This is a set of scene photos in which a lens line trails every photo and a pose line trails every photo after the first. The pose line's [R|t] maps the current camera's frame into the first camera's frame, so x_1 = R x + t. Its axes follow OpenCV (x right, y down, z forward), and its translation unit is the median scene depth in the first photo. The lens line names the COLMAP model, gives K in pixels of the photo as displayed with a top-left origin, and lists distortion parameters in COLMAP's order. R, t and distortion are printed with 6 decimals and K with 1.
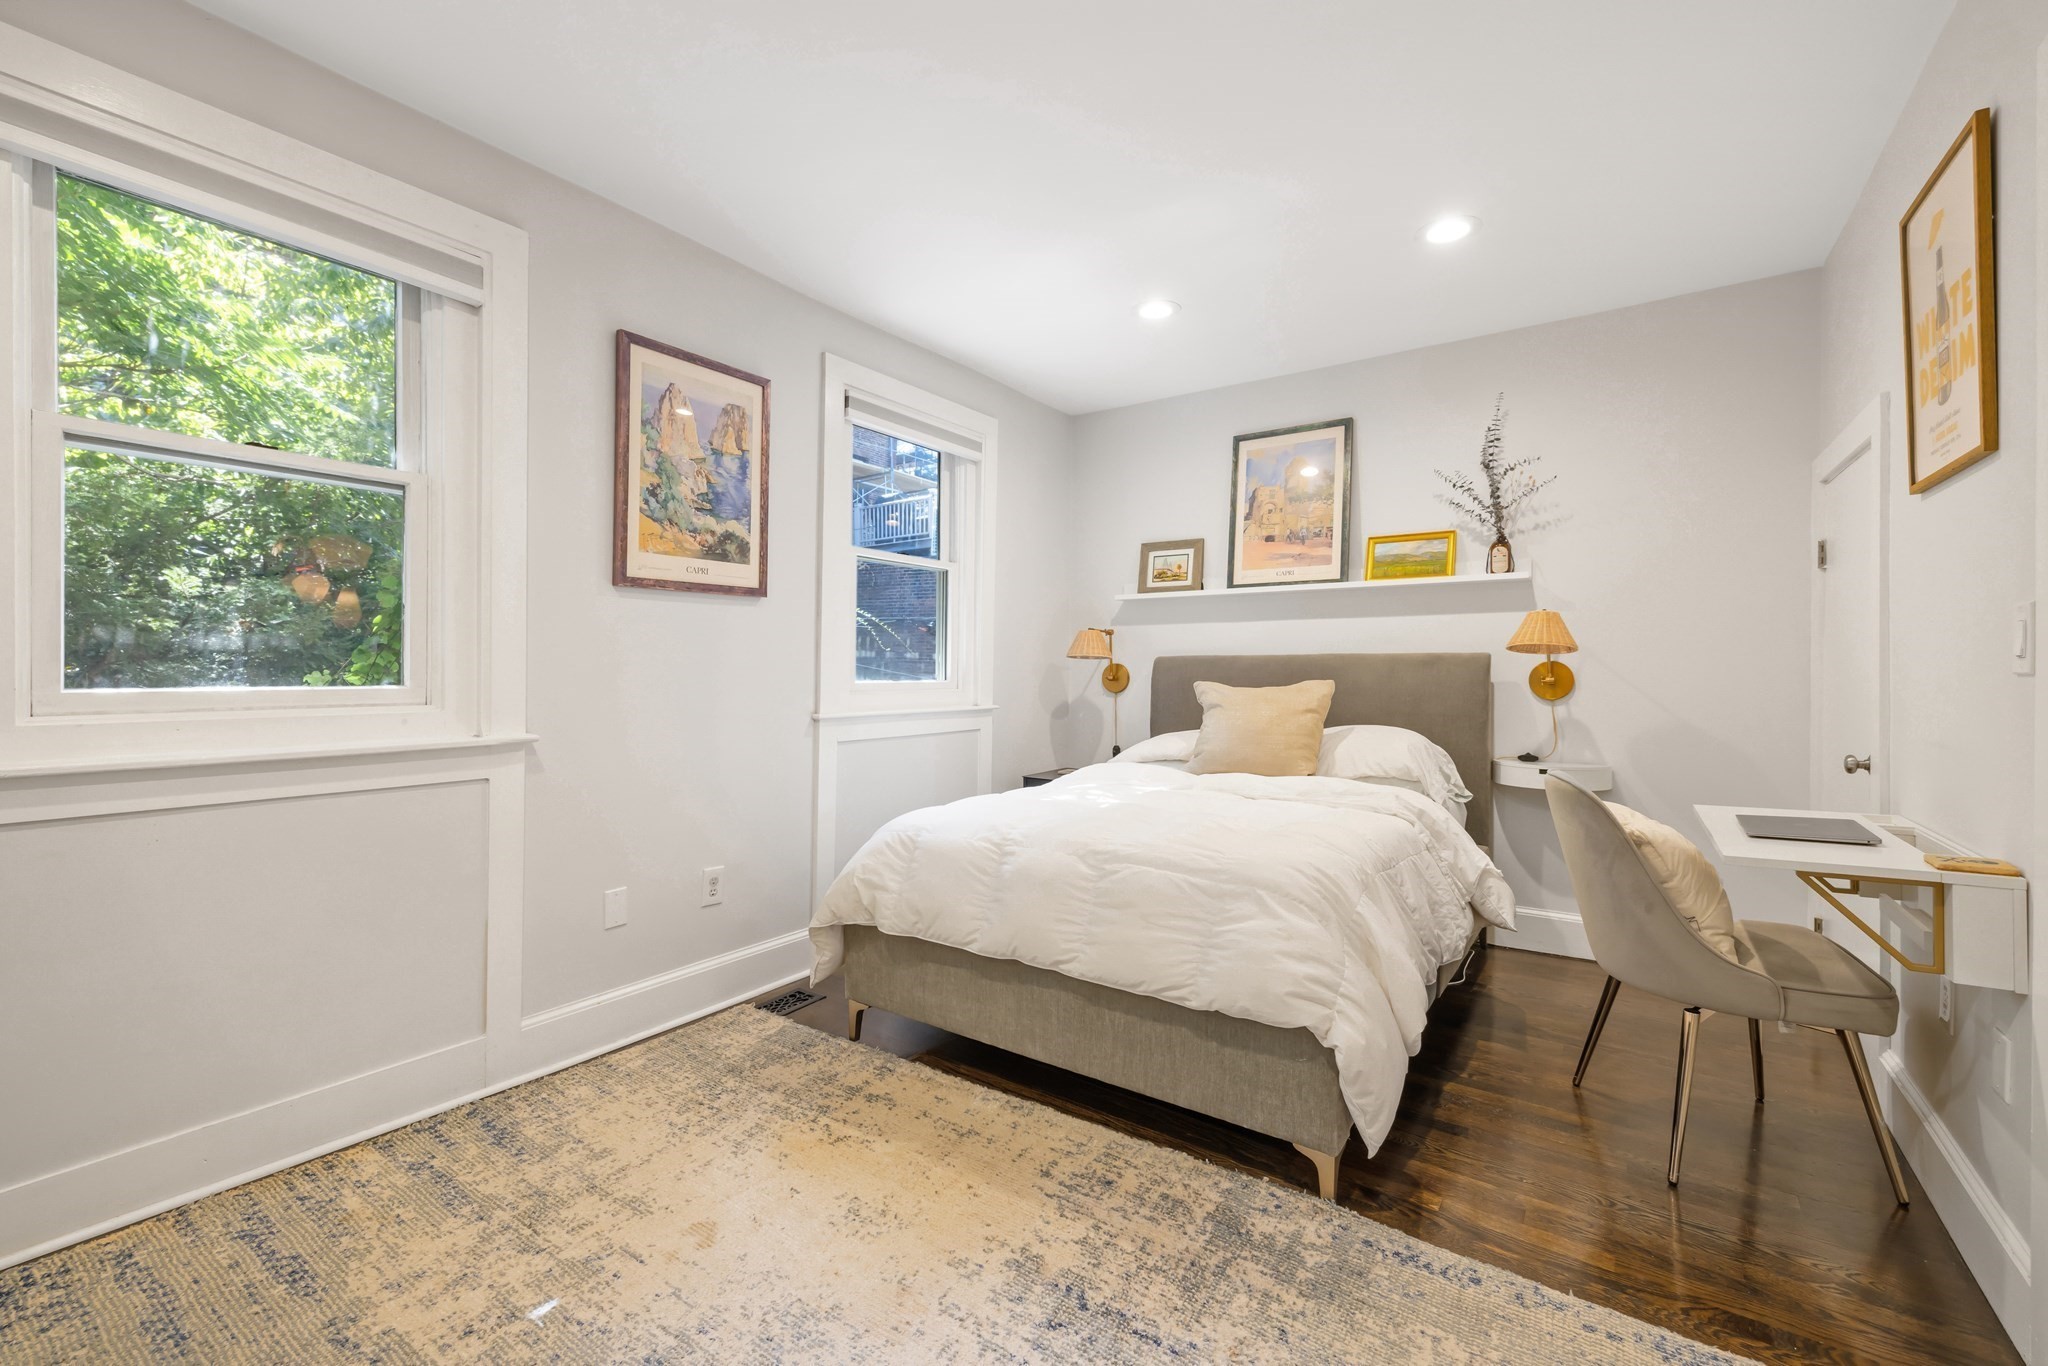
lens RADIAL K [[893.4, 0, 1022.3], [0, 893.4, 668.9], [0, 0, 1]] dist [0.000583, 0.000085]
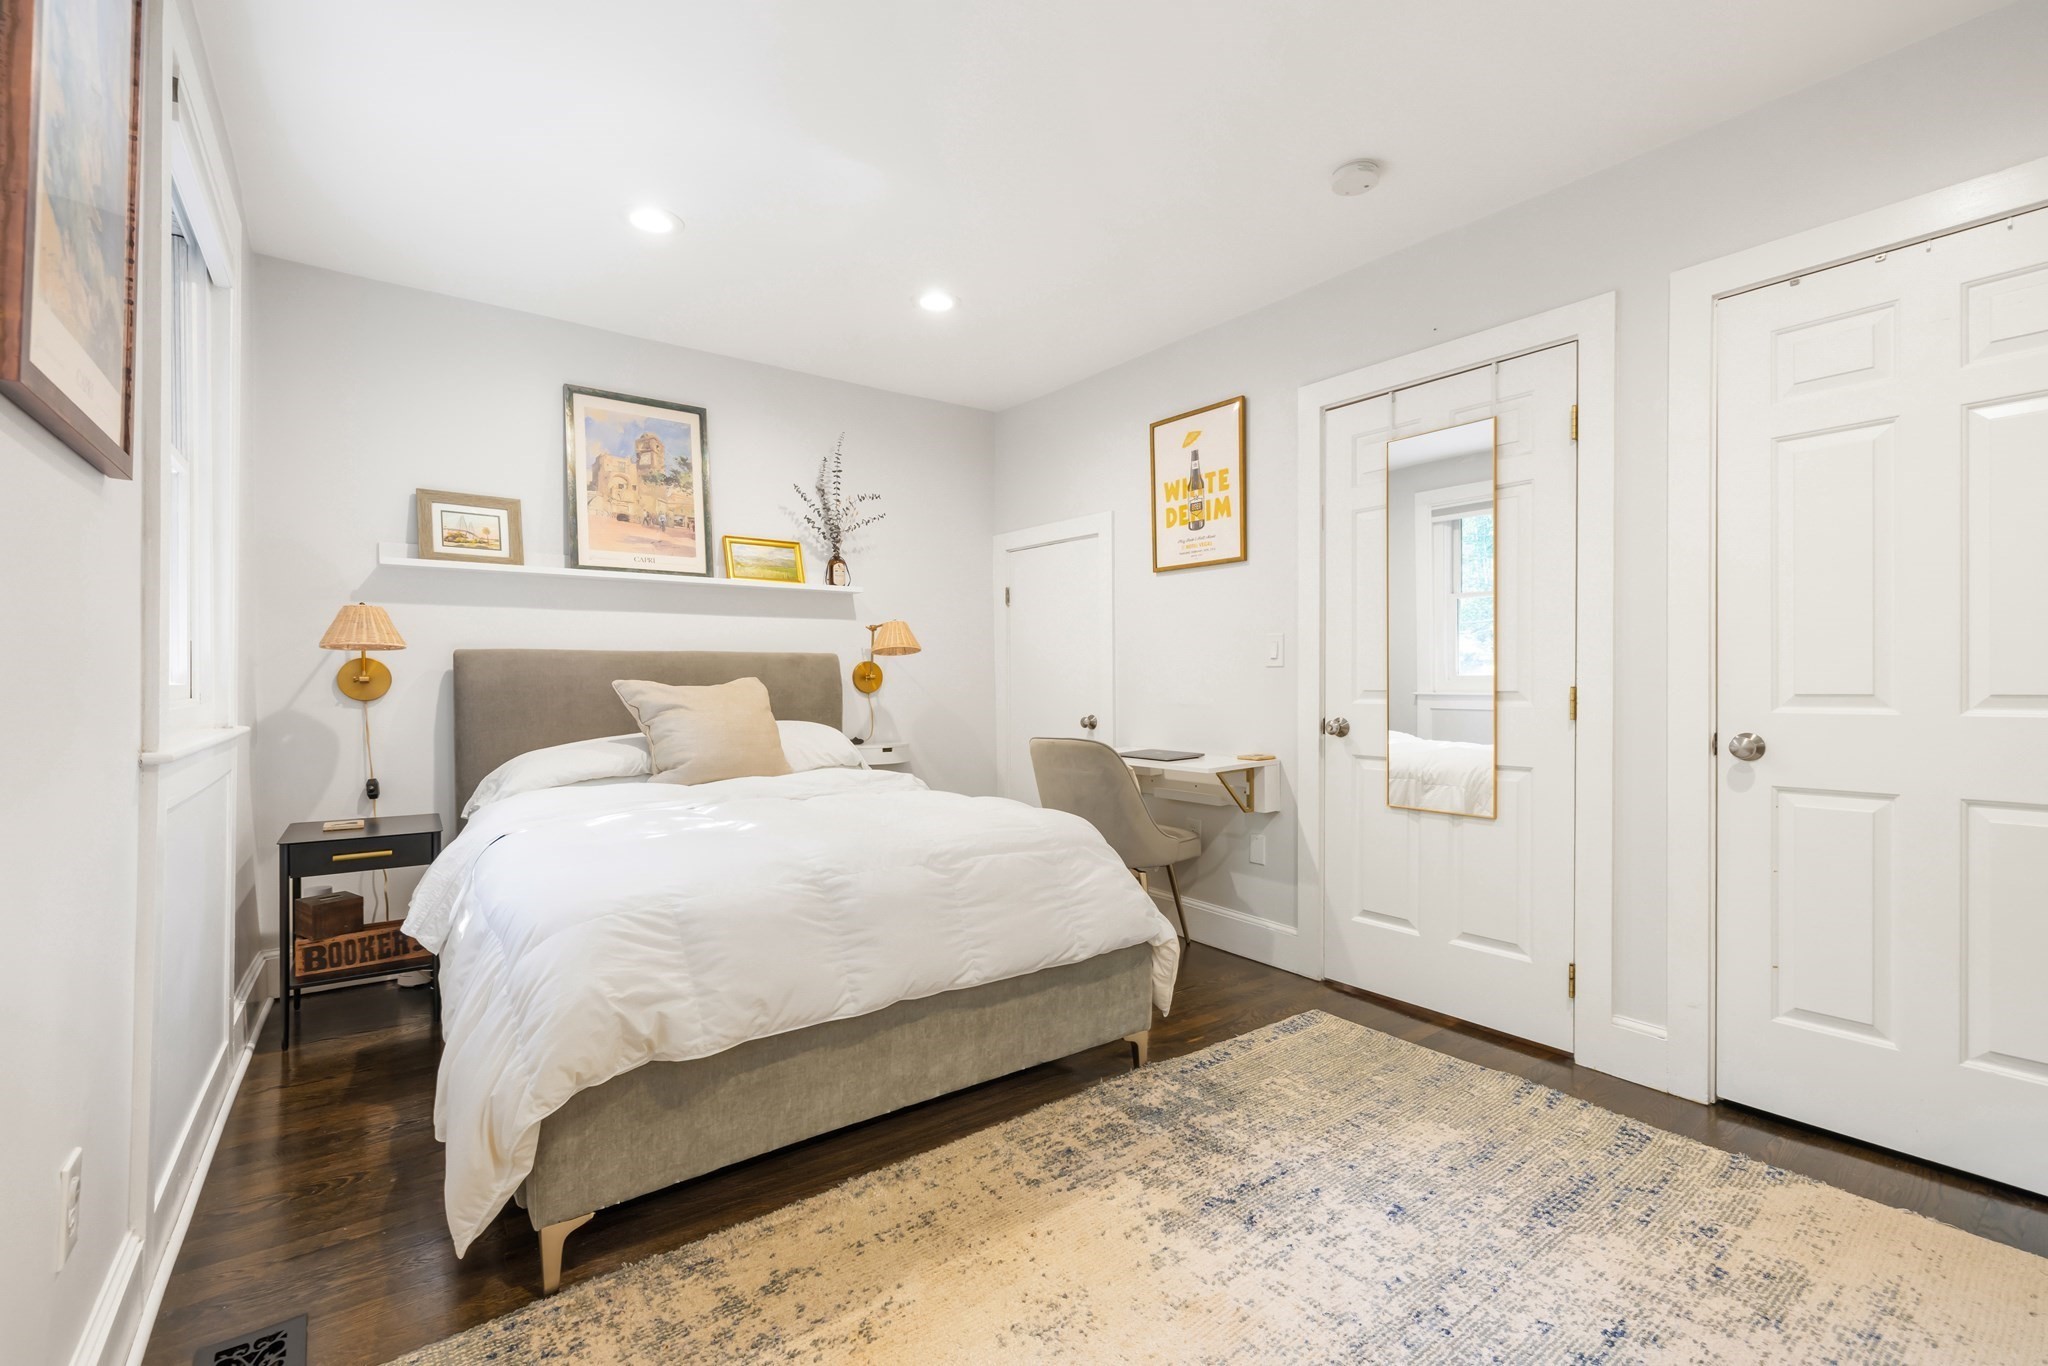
lens RADIAL K [[893.4, 0, 1032.3], [0, 893.4, 683.7], [0, 0, 1]] dist [0.000583, 0.000085]
pose [[0.283020, -0.007857, 0.959082, -0.608957], [0.003891, 0.999968, 0.007043, 0.016312], [-0.959106, 0.001739, 0.283041, 0.500814]]
